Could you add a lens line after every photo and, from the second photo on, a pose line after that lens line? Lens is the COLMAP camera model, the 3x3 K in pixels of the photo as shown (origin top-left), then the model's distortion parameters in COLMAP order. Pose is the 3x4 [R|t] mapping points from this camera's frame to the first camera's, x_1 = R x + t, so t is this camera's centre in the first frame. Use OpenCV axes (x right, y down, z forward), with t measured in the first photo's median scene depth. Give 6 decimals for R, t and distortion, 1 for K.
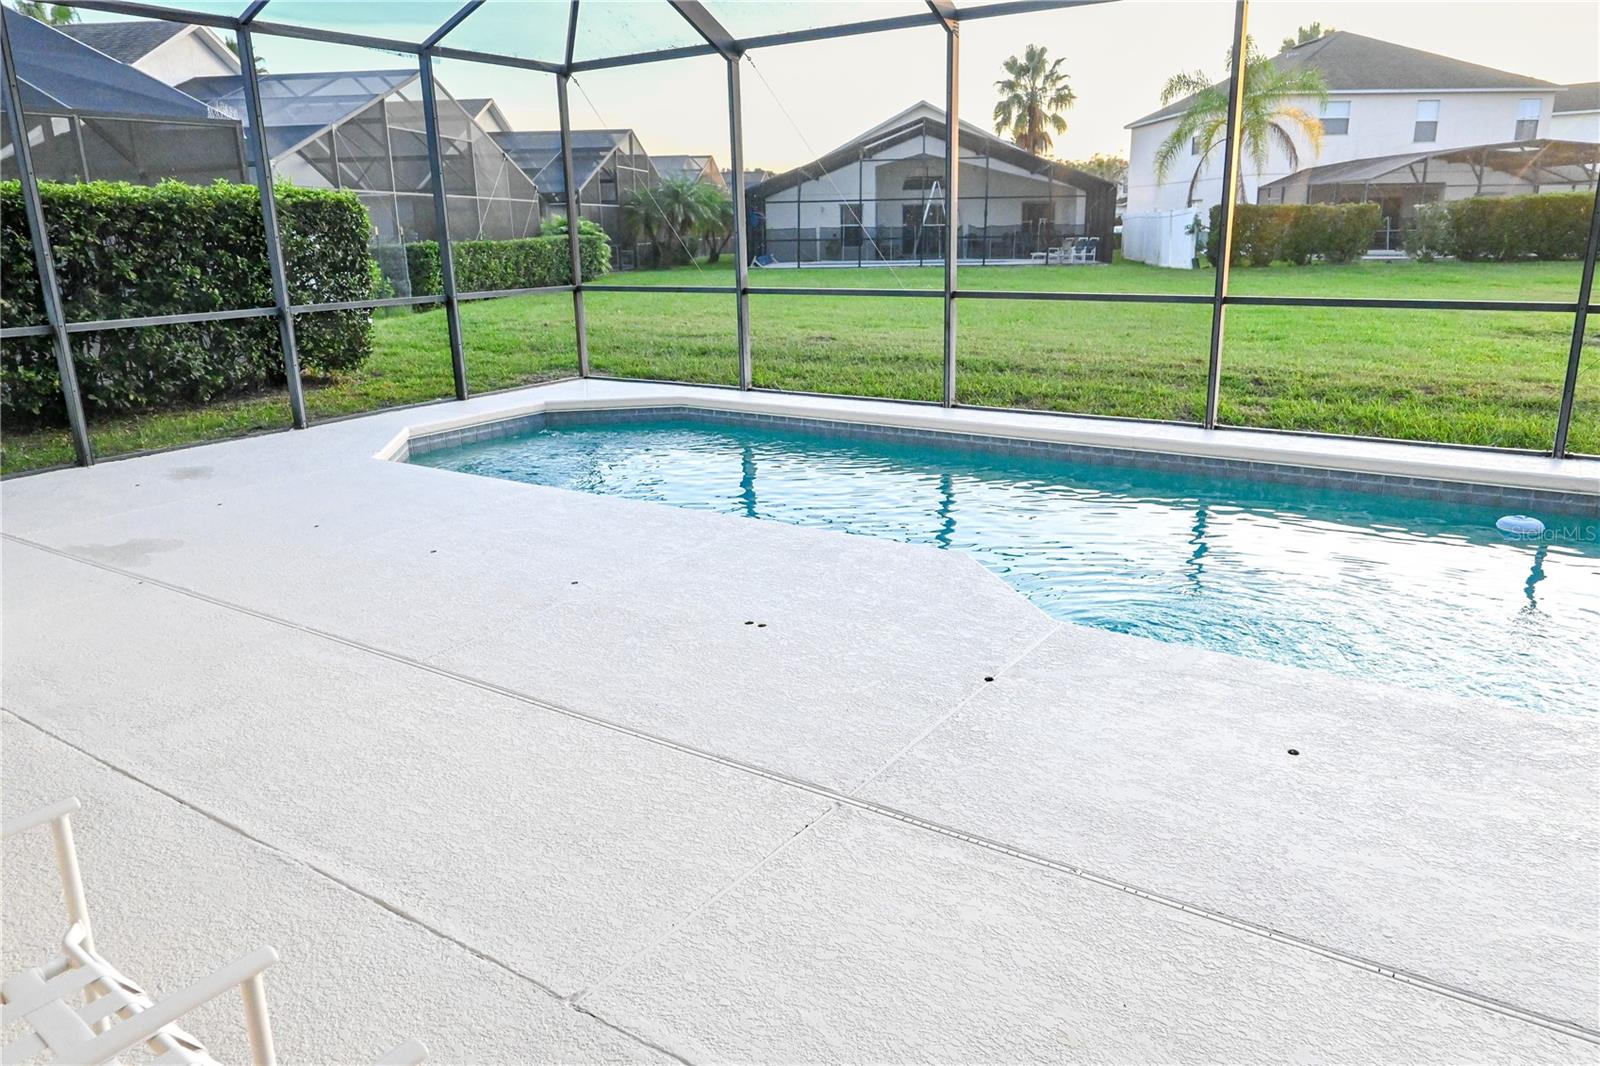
lens RADIAL K [[1092.1, 0, 800.0], [0, 1092.1, 533.0], [0, 0, 1]] dist [-0.004401, -0.001238]
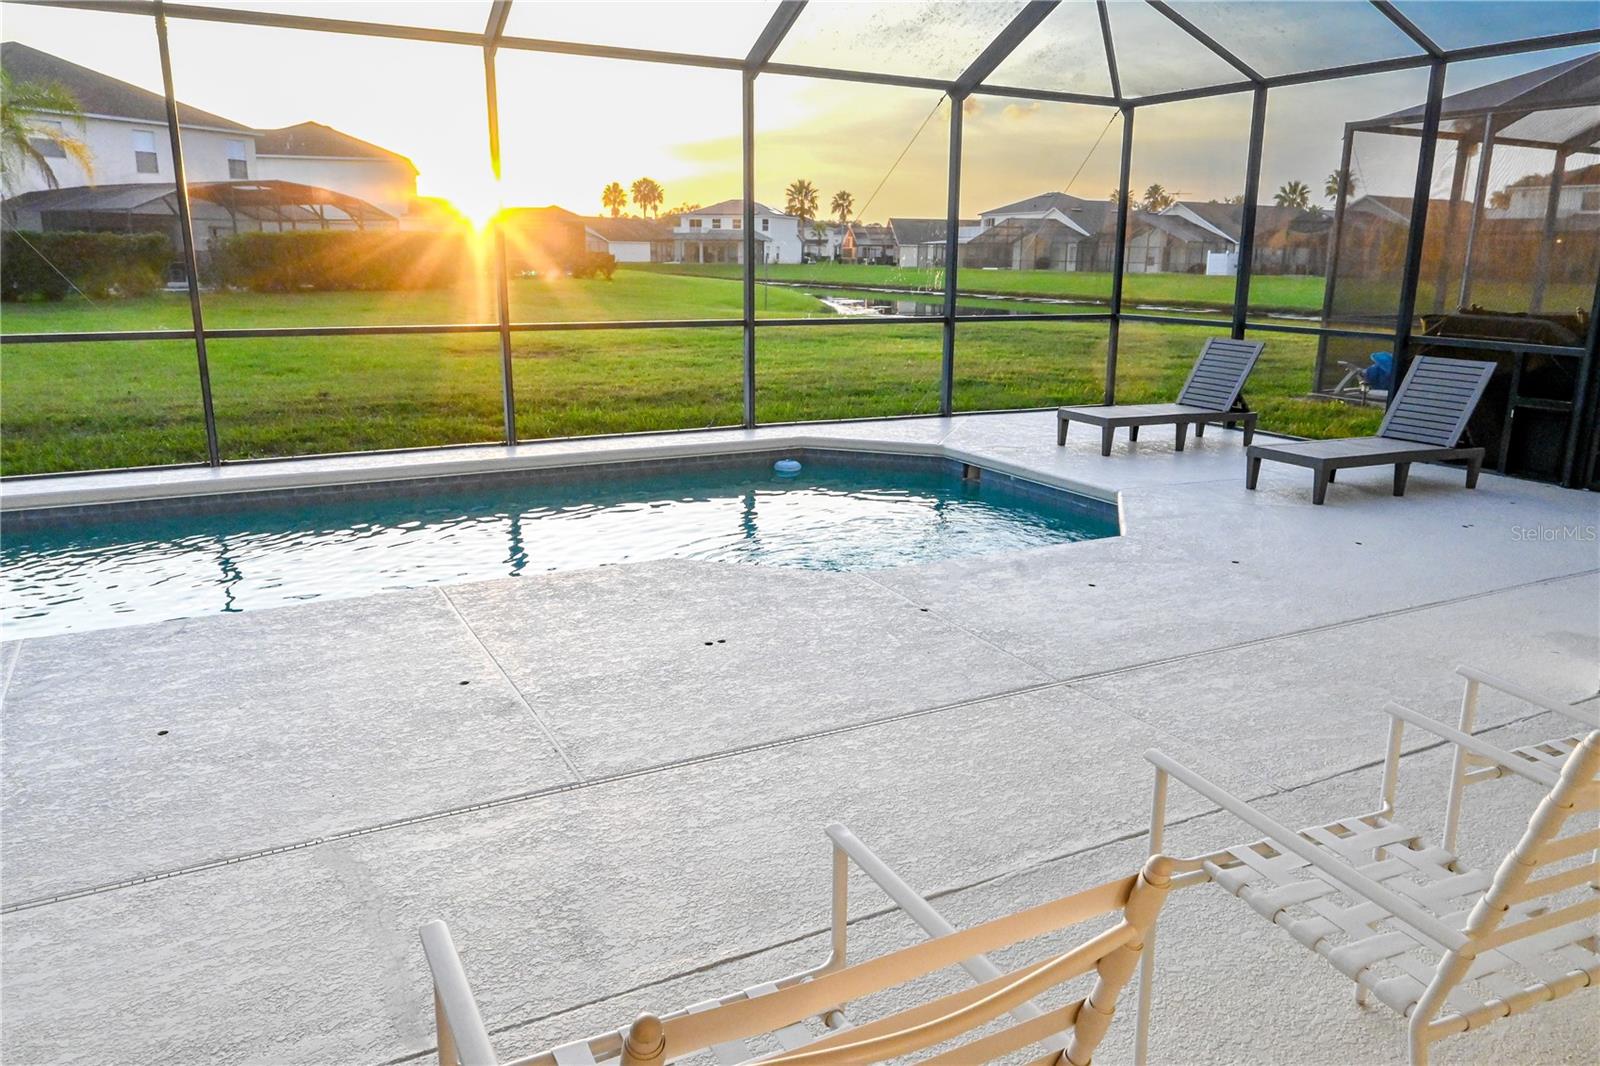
lens RADIAL K [[1126.6, 0, 800.0], [0, 1126.6, 533.0], [0, 0, 1]] dist [-0.002269, -0.001341]
pose [[0.471436, -0.191252, 0.860913, -0.920783], [0.220482, 0.970762, 0.094919, -0.103304], [-0.853895, 0.145068, 0.499819, 0.389076]]
